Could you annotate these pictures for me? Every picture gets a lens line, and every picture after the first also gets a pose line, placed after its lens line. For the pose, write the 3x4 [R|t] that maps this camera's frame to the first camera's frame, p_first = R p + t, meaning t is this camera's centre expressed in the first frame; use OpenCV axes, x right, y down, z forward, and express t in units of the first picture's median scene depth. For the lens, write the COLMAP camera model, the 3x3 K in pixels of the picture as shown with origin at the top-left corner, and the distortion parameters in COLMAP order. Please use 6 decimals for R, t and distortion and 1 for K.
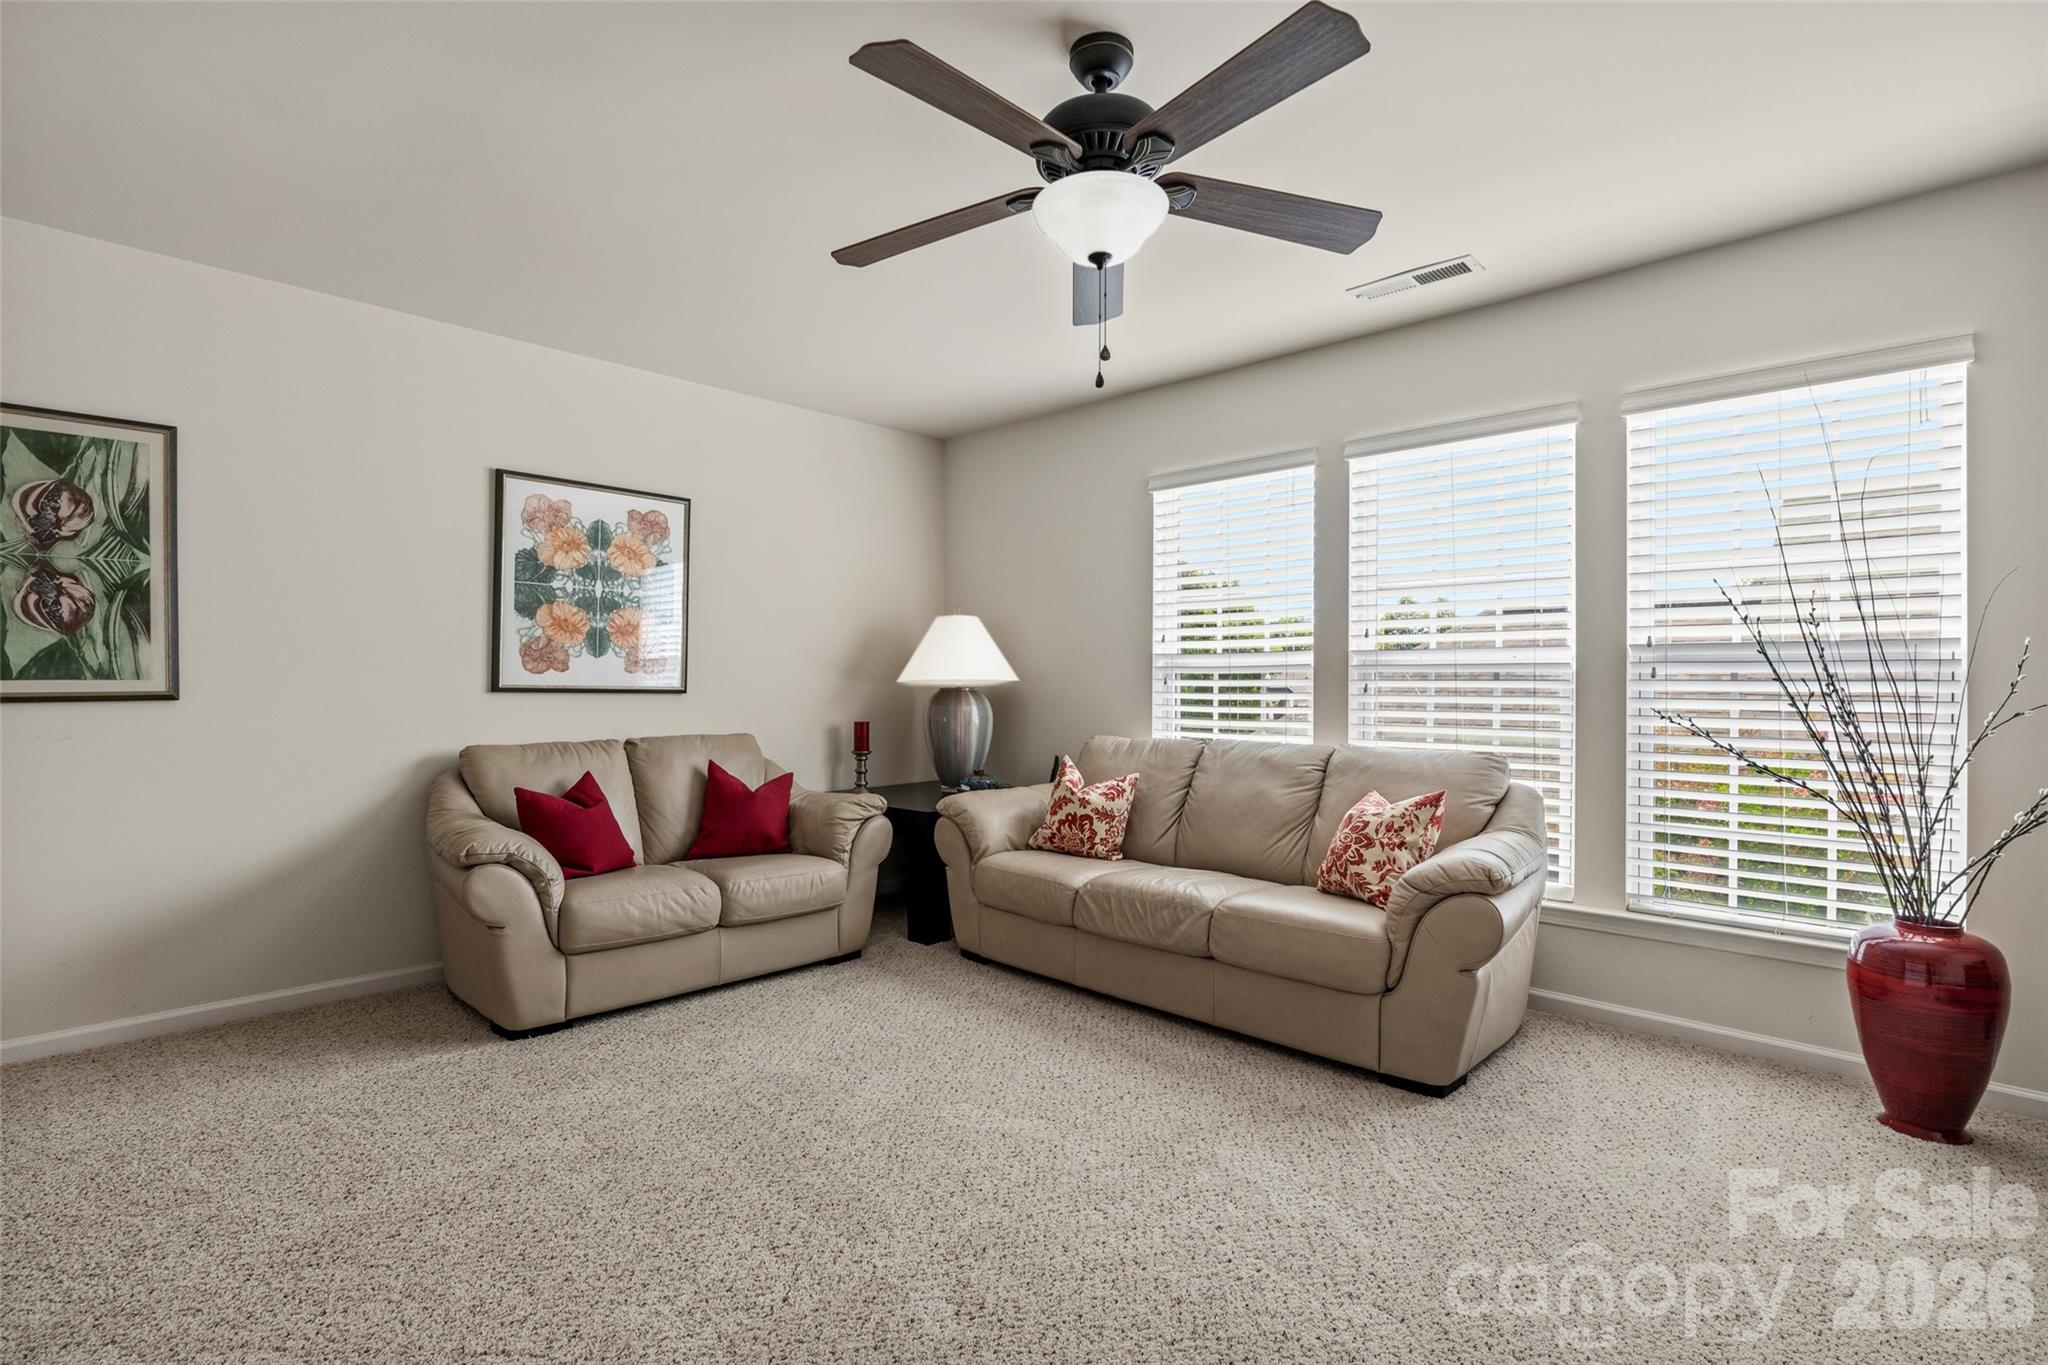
lens RADIAL K [[972.4, 0, 1022.7], [0, 972.4, 688.0], [0, 0, 1]] dist [-0.003038, -0.000109]
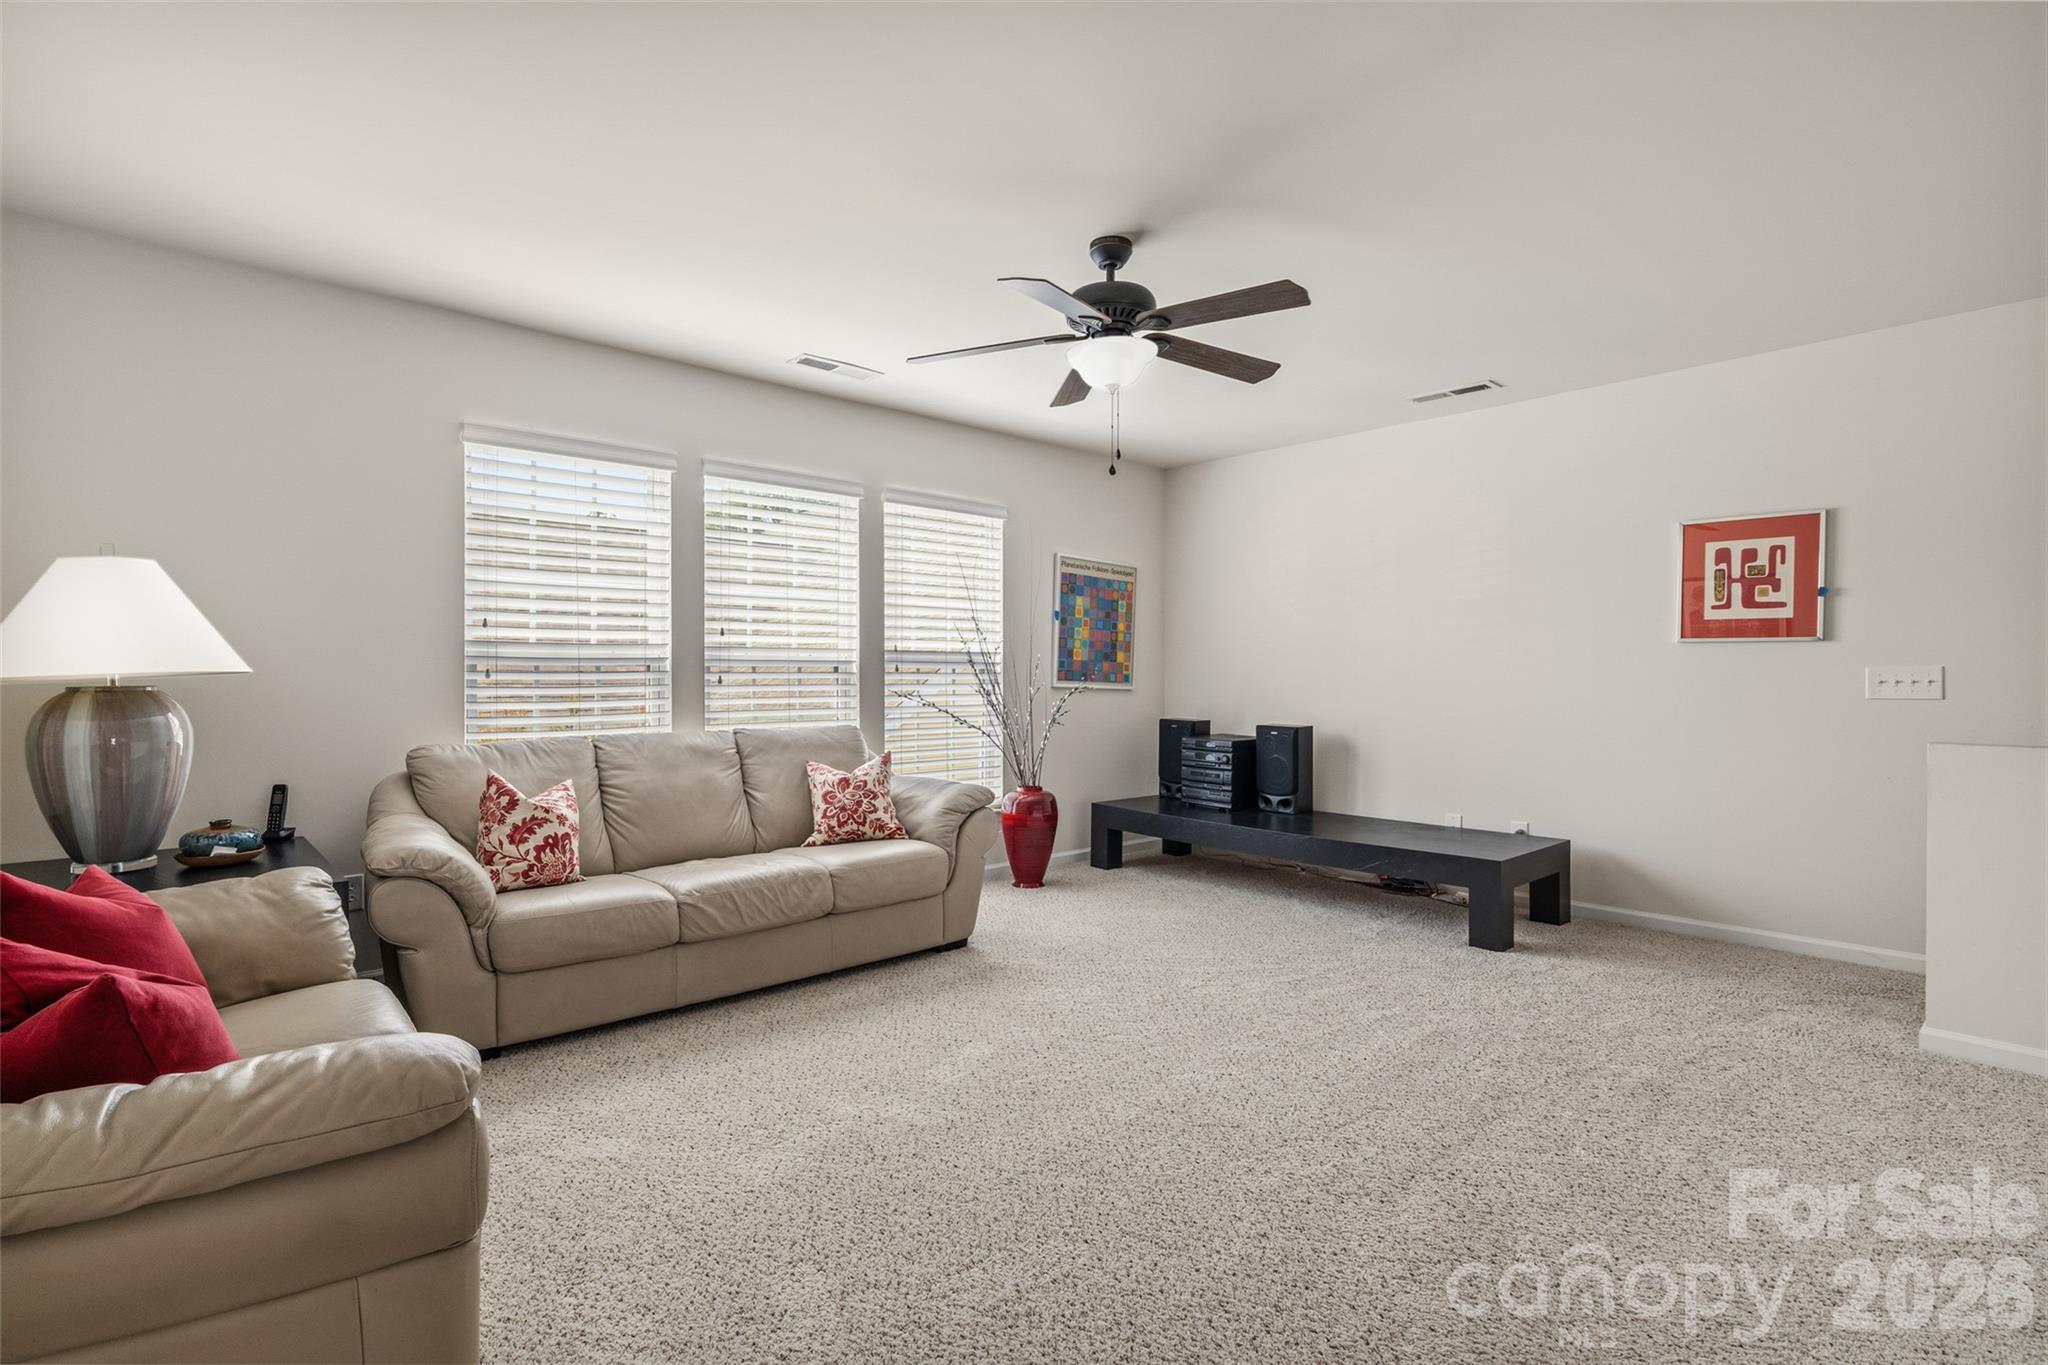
lens RADIAL K [[1002.5, 0, 1024.0], [0, 1002.5, 682.5], [0, 0, 1]] dist [-0.000224, 0.000728]
pose [[0.055400, -0.007501, 0.998436, -0.829241], [0.008962, 0.999935, 0.007015, -0.001868], [-0.998424, 0.008559, 0.055464, 0.598698]]
